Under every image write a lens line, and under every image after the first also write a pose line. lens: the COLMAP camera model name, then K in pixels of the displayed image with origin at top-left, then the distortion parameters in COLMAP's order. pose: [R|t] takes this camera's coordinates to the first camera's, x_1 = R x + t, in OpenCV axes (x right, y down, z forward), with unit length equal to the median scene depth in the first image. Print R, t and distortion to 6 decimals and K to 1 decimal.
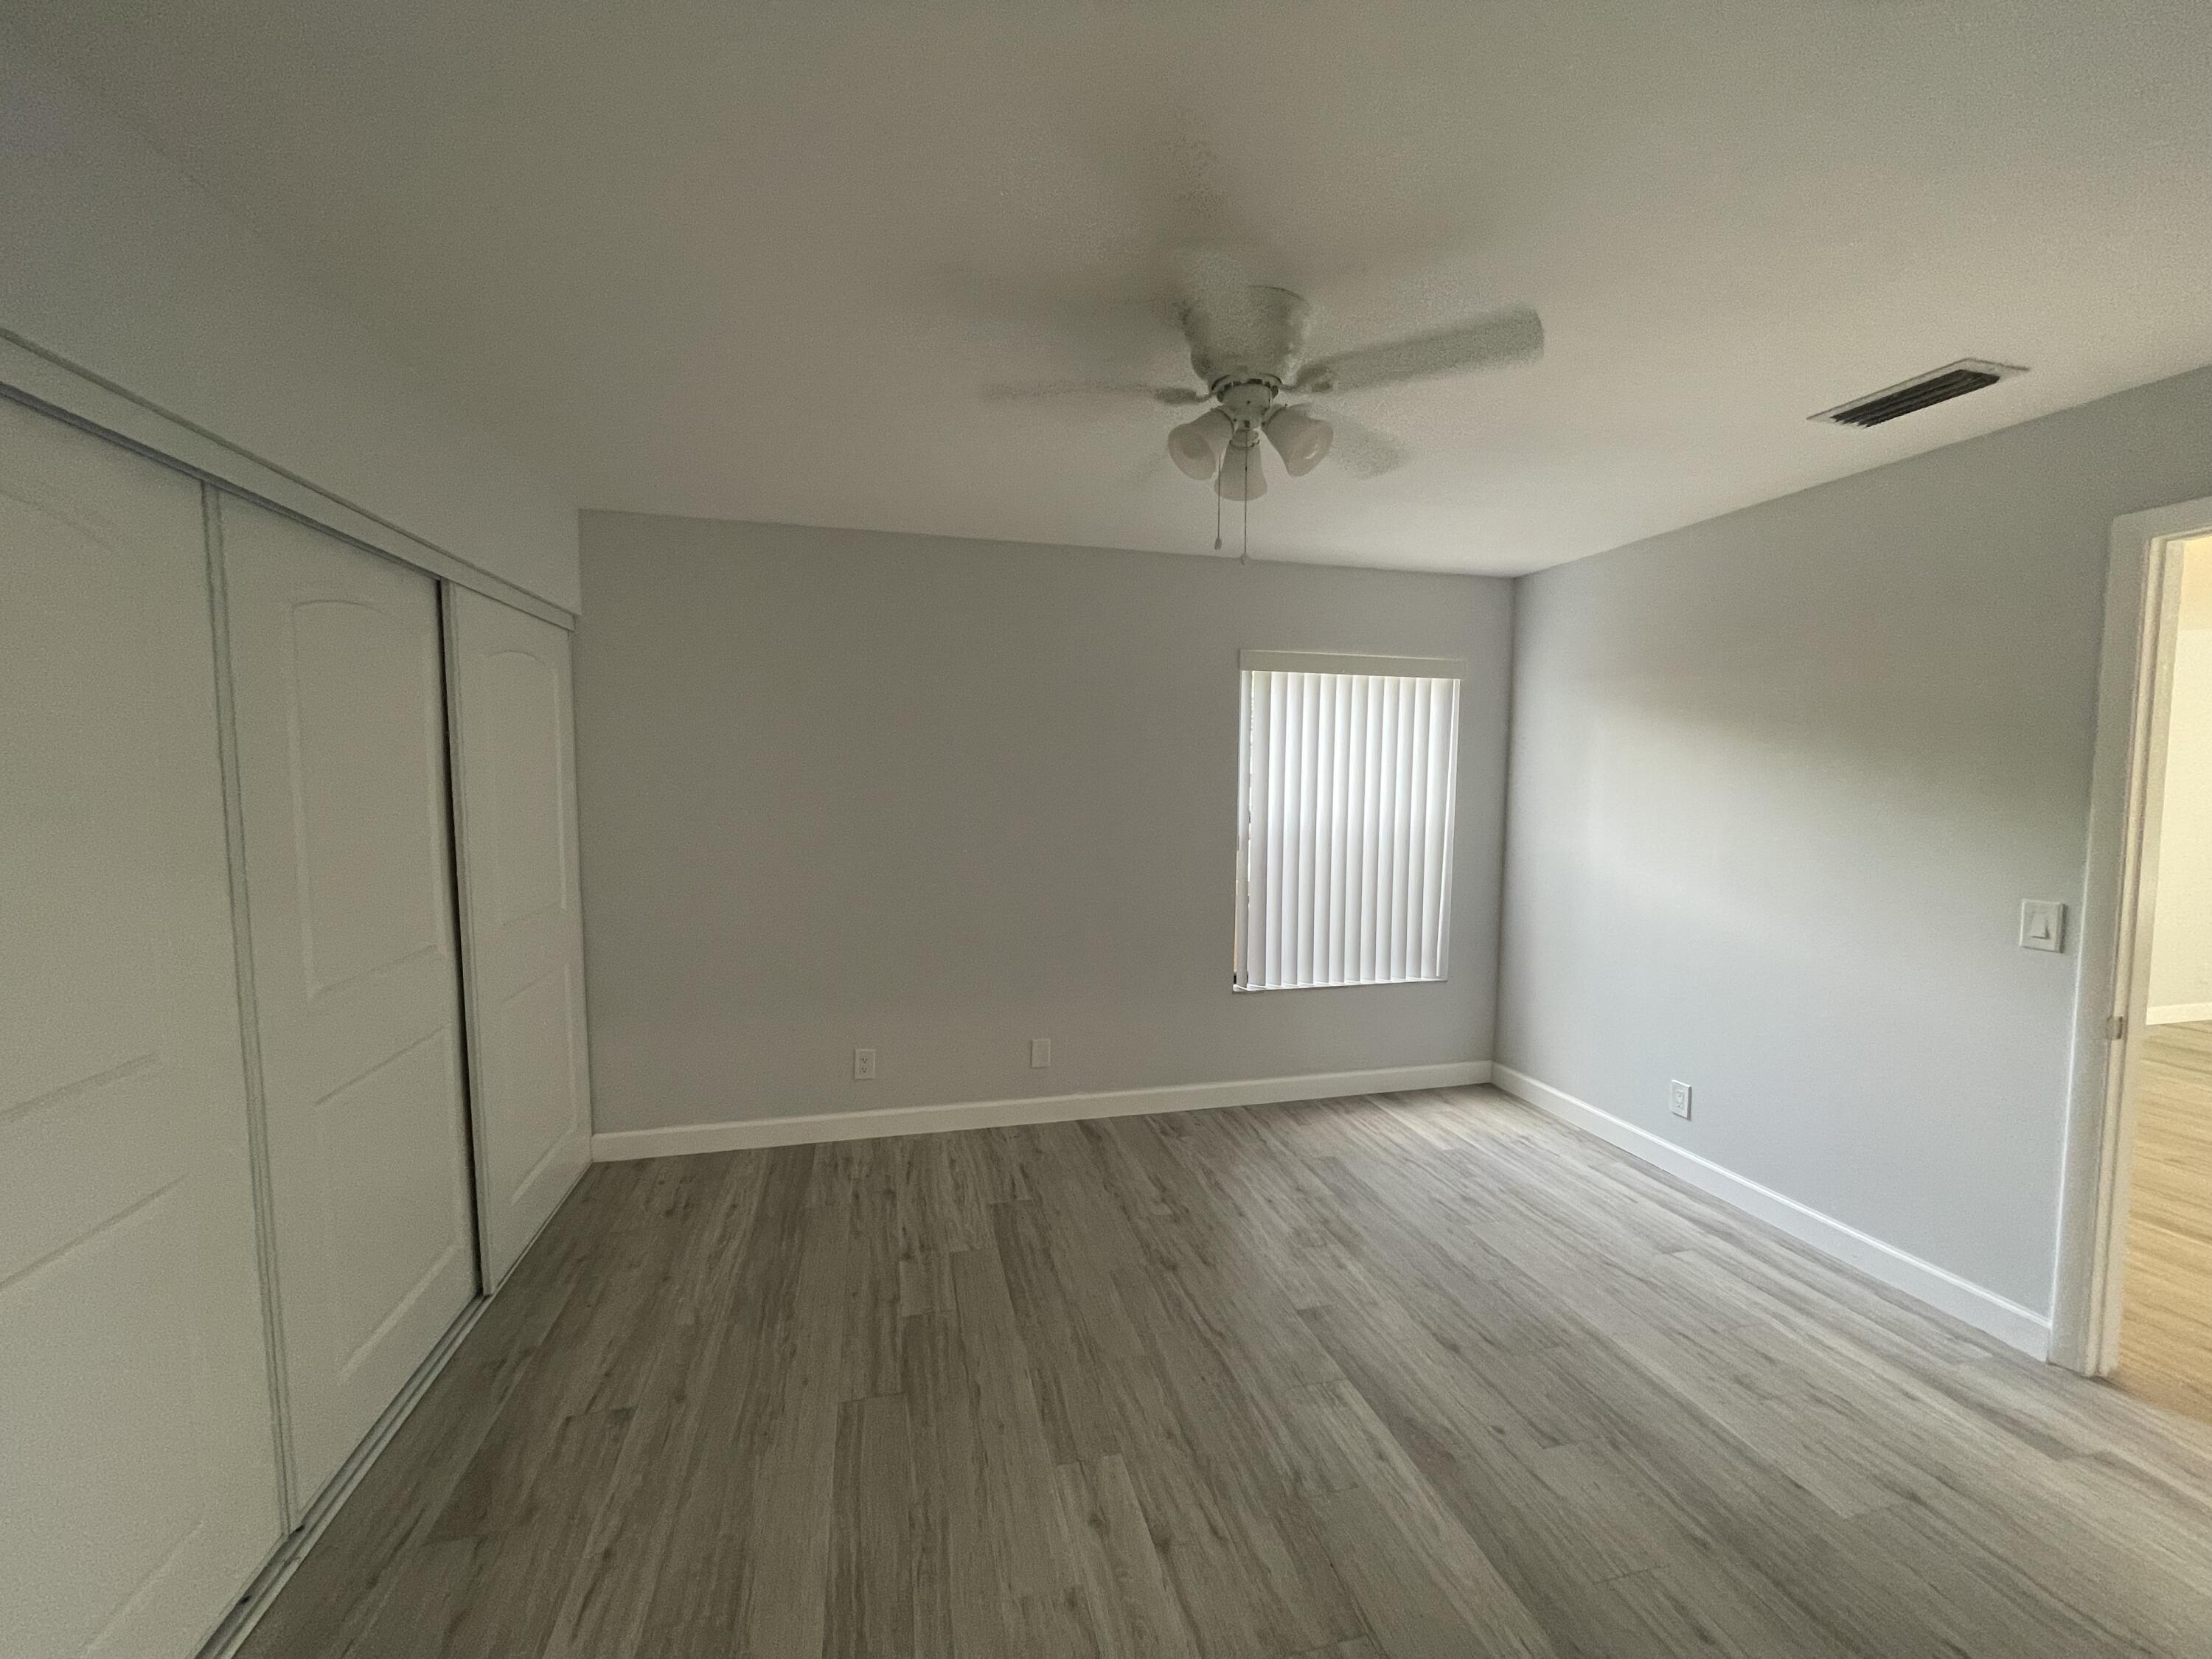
lens RADIAL K [[901.5, 0, 1106.0], [0, 901.5, 829.5], [0, 0, 1]] dist [-0.001687, -0.000490]
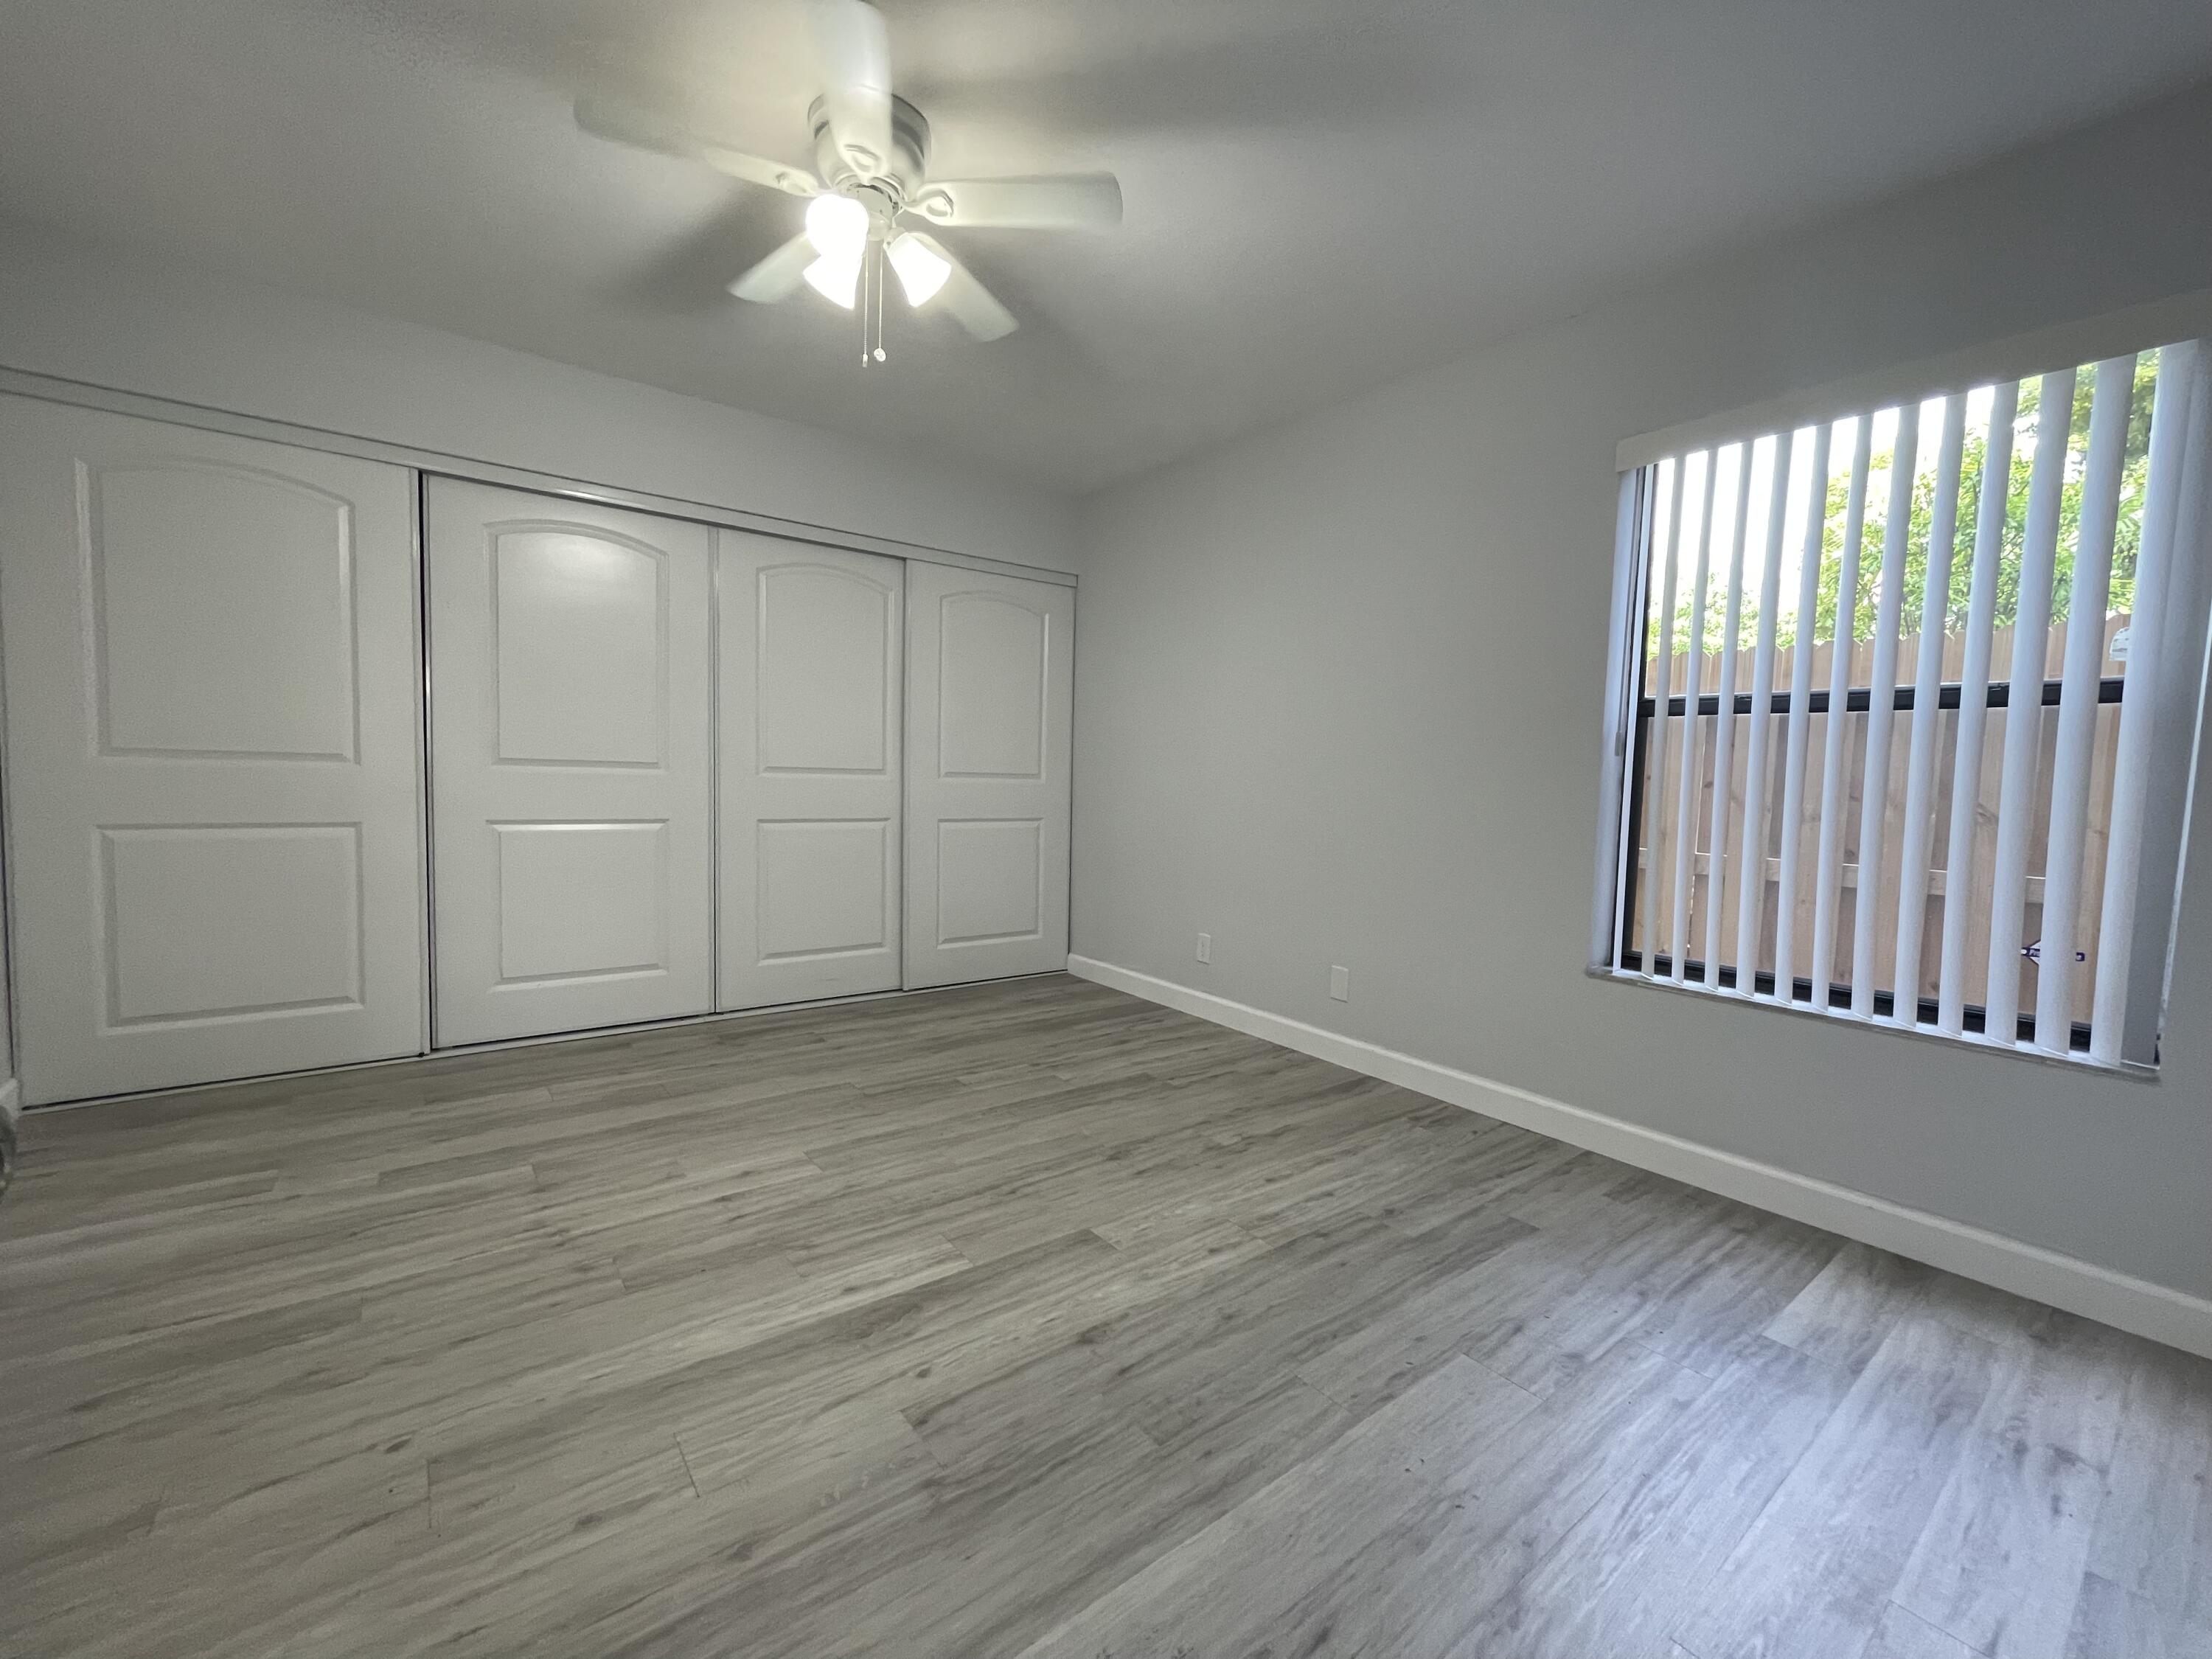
lens RADIAL K [[901.5, 0, 1106.0], [0, 901.5, 829.5], [0, 0, 1]] dist [-0.001687, -0.000490]
pose [[0.397299, 0.064103, -0.915448, 0.831242], [-0.087779, 0.995638, 0.031623, 0.121201], [0.913482, 0.067793, 0.401193, 0.571949]]
